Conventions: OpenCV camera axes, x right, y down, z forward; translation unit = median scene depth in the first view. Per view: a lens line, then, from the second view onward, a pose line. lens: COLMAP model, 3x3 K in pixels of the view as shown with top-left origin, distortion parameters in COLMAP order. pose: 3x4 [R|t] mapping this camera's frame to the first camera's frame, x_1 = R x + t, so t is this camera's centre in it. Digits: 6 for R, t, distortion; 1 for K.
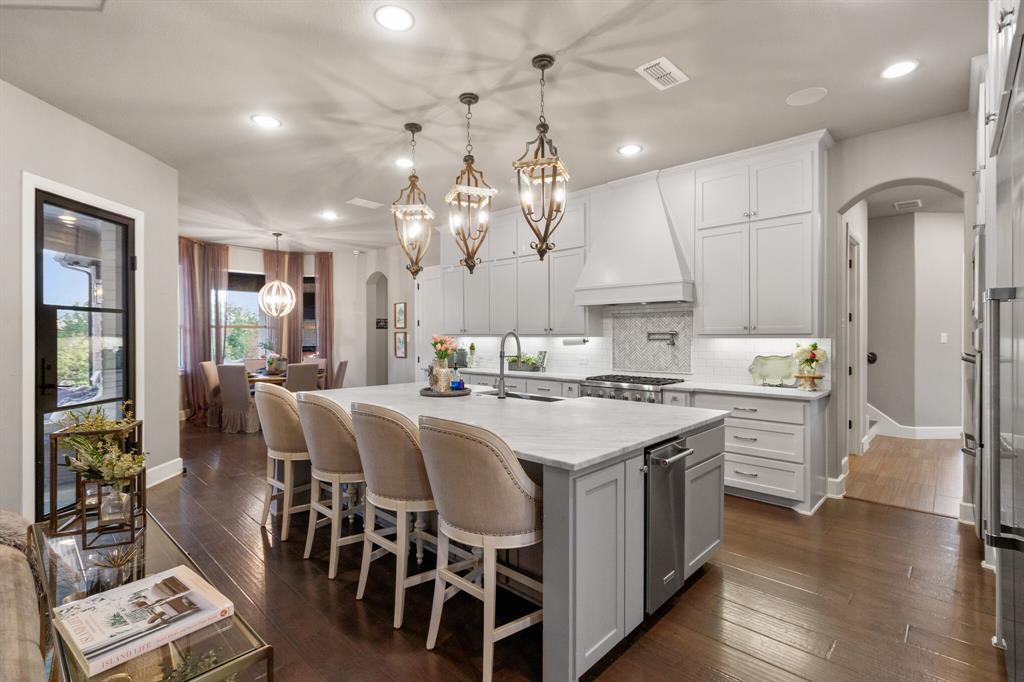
lens RADIAL K [[474.8, 0, 511.8], [0, 474.8, 342.0], [0, 0, 1]] dist [0.001656, -0.000528]
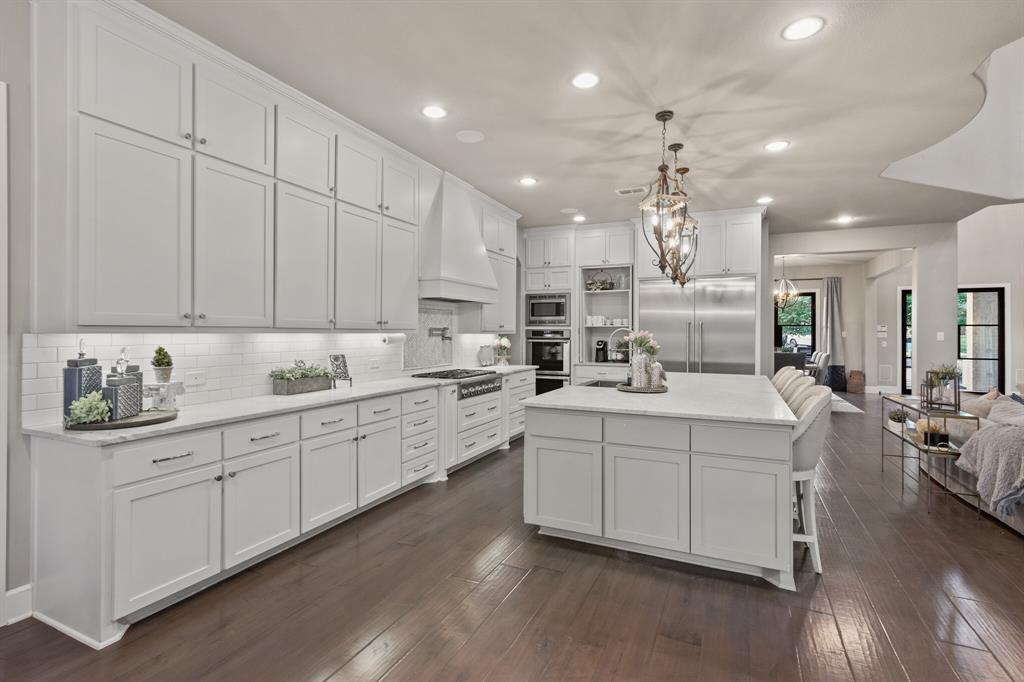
lens RADIAL K [[474.8, 0, 517.6], [0, 474.8, 334.0], [0, 0, 1]] dist [0.001656, -0.000528]
pose [[-0.320546, -0.001288, 0.947232, -0.864489], [0.011205, 0.999924, 0.005152, -0.012415], [-0.947167, 0.012266, -0.320508, 1.344347]]
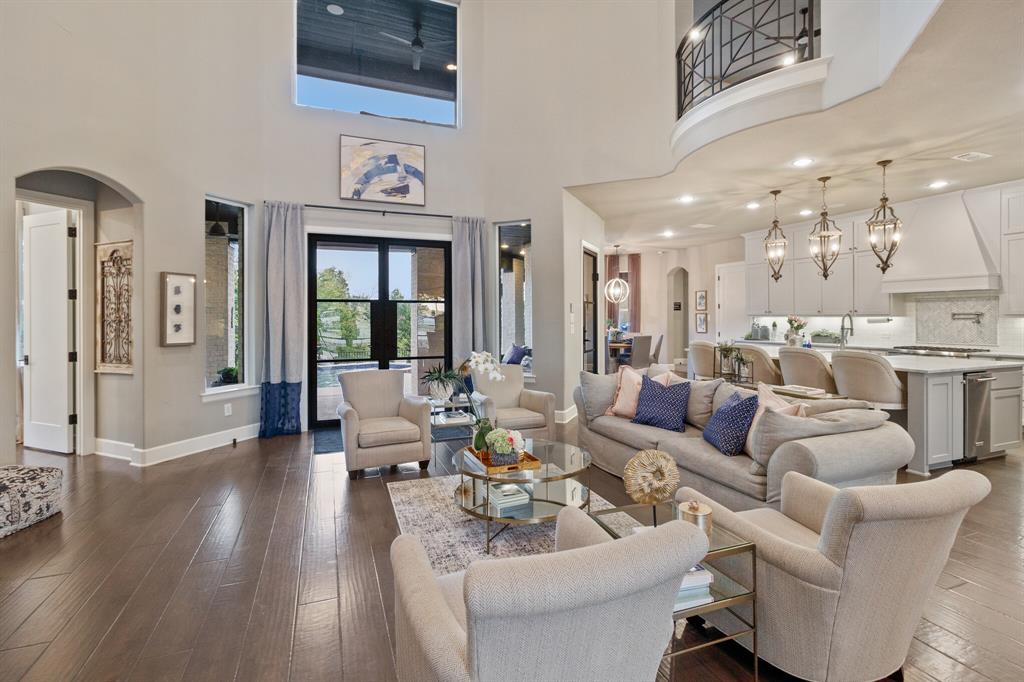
lens RADIAL K [[474.8, 0, 518.4], [0, 474.8, 318.7], [0, 0, 1]] dist [0.001656, -0.000528]
pose [[0.907291, 0.001320, -0.420501, -0.273513], [-0.004025, 0.999977, -0.005545, 0.007452], [0.420484, 0.006723, 0.907275, -0.758095]]
